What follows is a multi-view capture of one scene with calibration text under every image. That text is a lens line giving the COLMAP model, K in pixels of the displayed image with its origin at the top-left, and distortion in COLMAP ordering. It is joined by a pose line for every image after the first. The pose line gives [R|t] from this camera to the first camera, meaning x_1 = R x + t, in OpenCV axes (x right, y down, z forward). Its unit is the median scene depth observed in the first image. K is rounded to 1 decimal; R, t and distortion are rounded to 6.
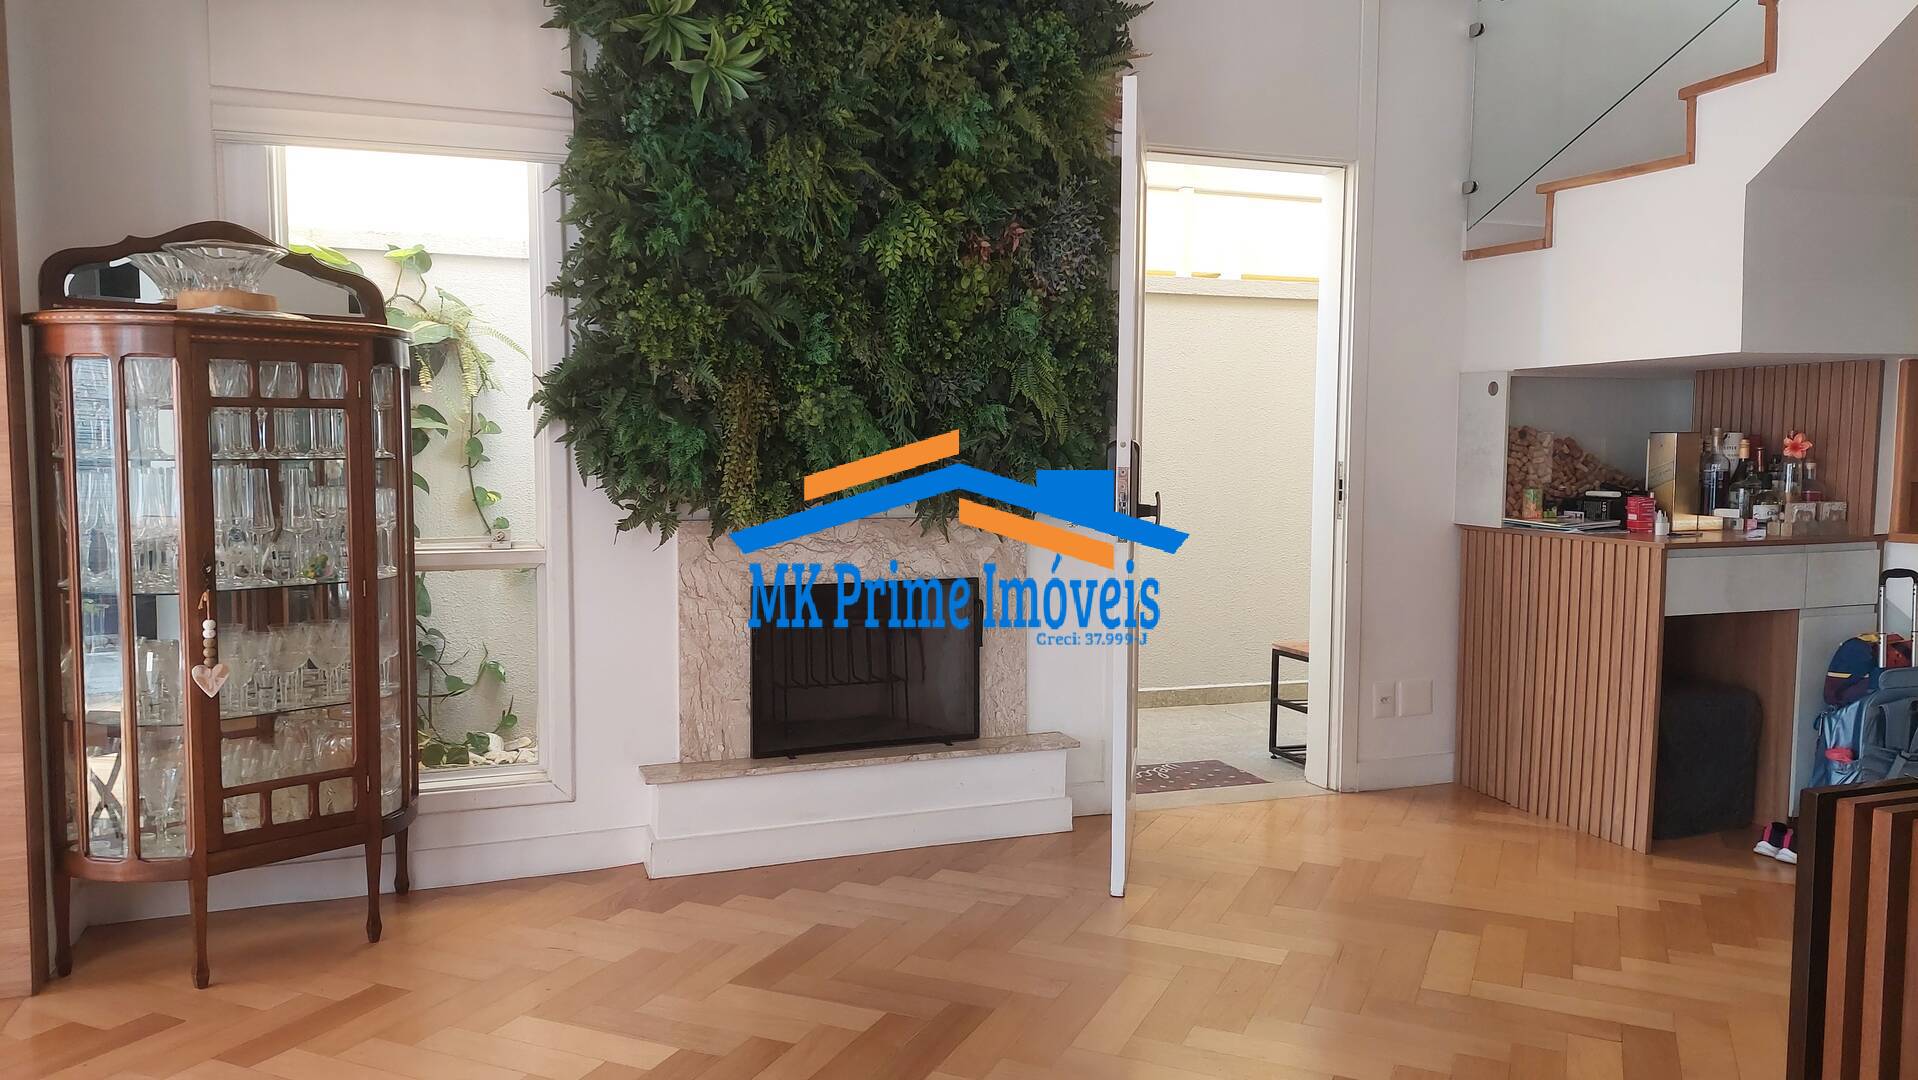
lens RADIAL K [[1383.9, 0, 959.0], [0, 1383.9, 540.0], [0, 0, 1]] dist [0.007444, -0.031290]
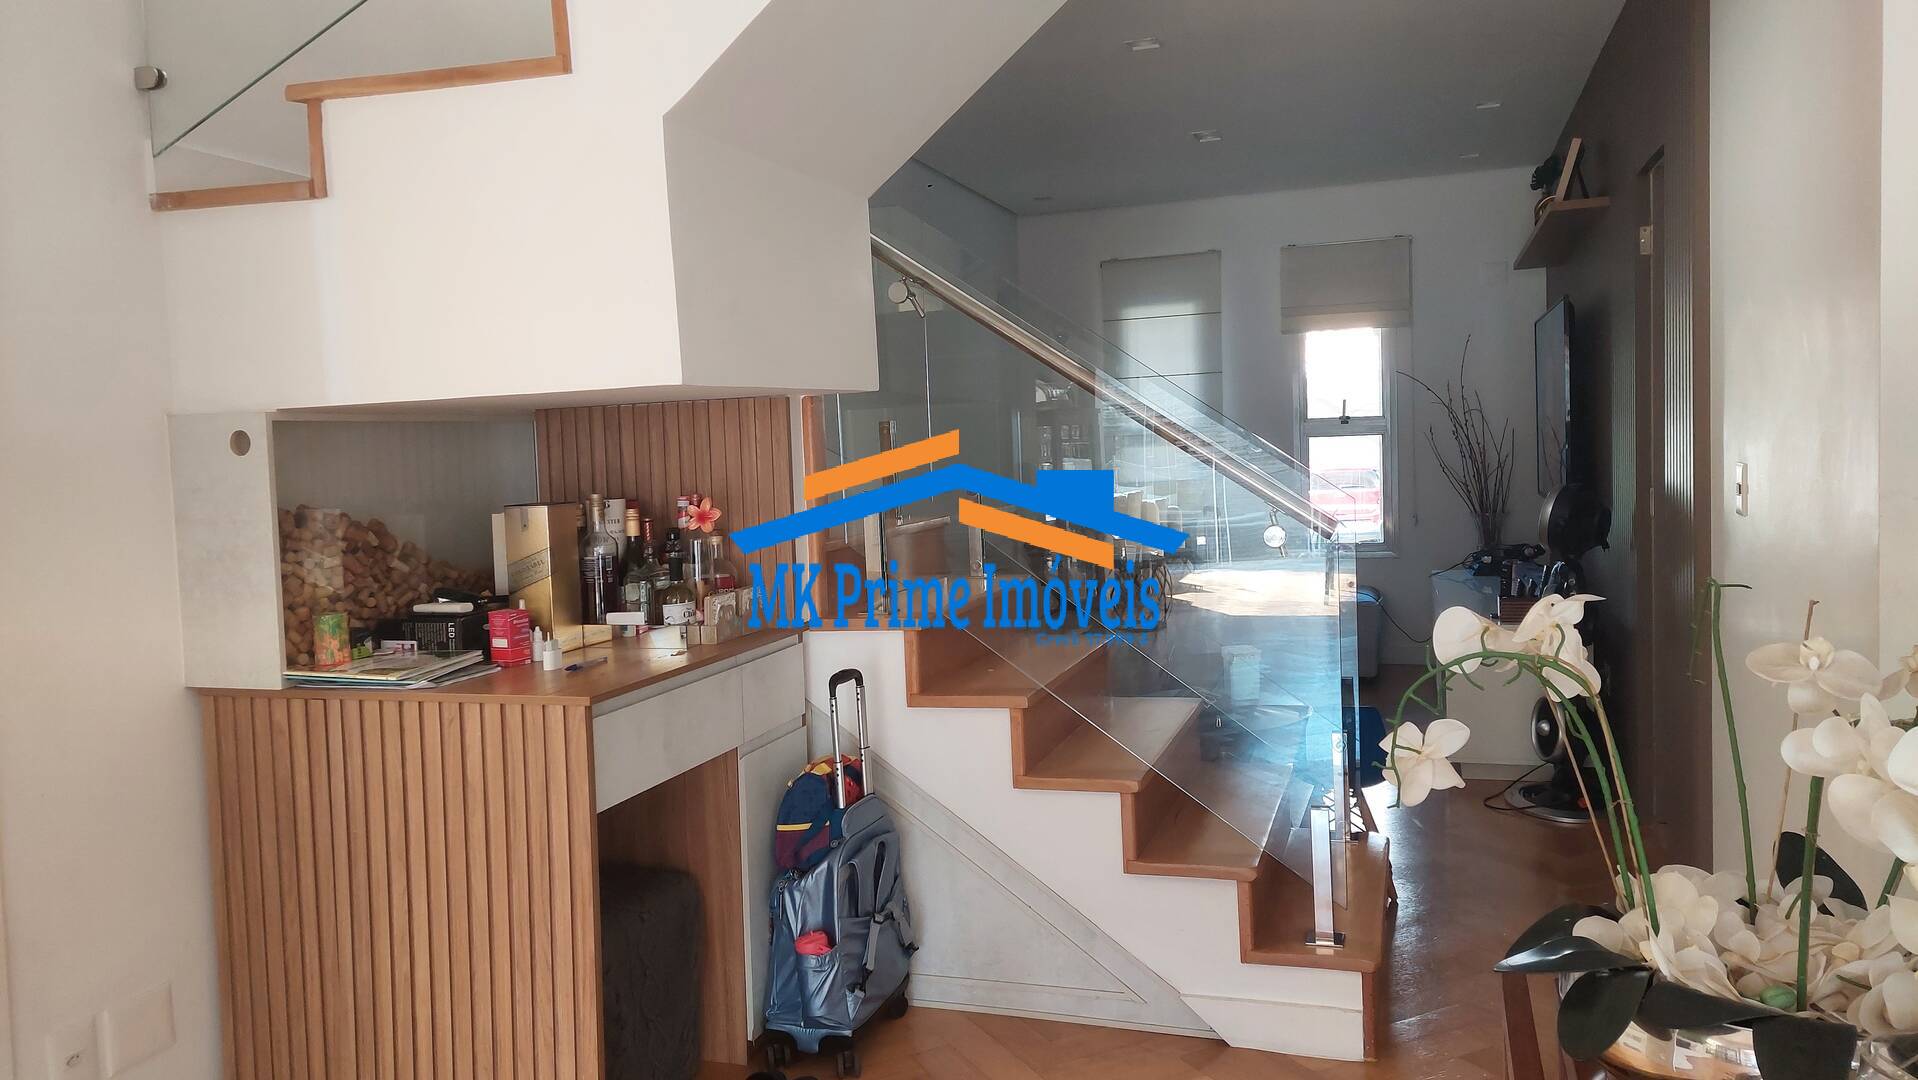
lens RADIAL K [[1380.7, 0, 965.1], [0, 1380.7, 526.0], [0, 0, 1]] dist [0.073706, -0.063034]
pose [[0.621717, -0.070236, 0.780087, 0.128923], [0.095587, 0.995330, 0.013434, -0.057778], [-0.777388, 0.066214, 0.625527, 0.437301]]
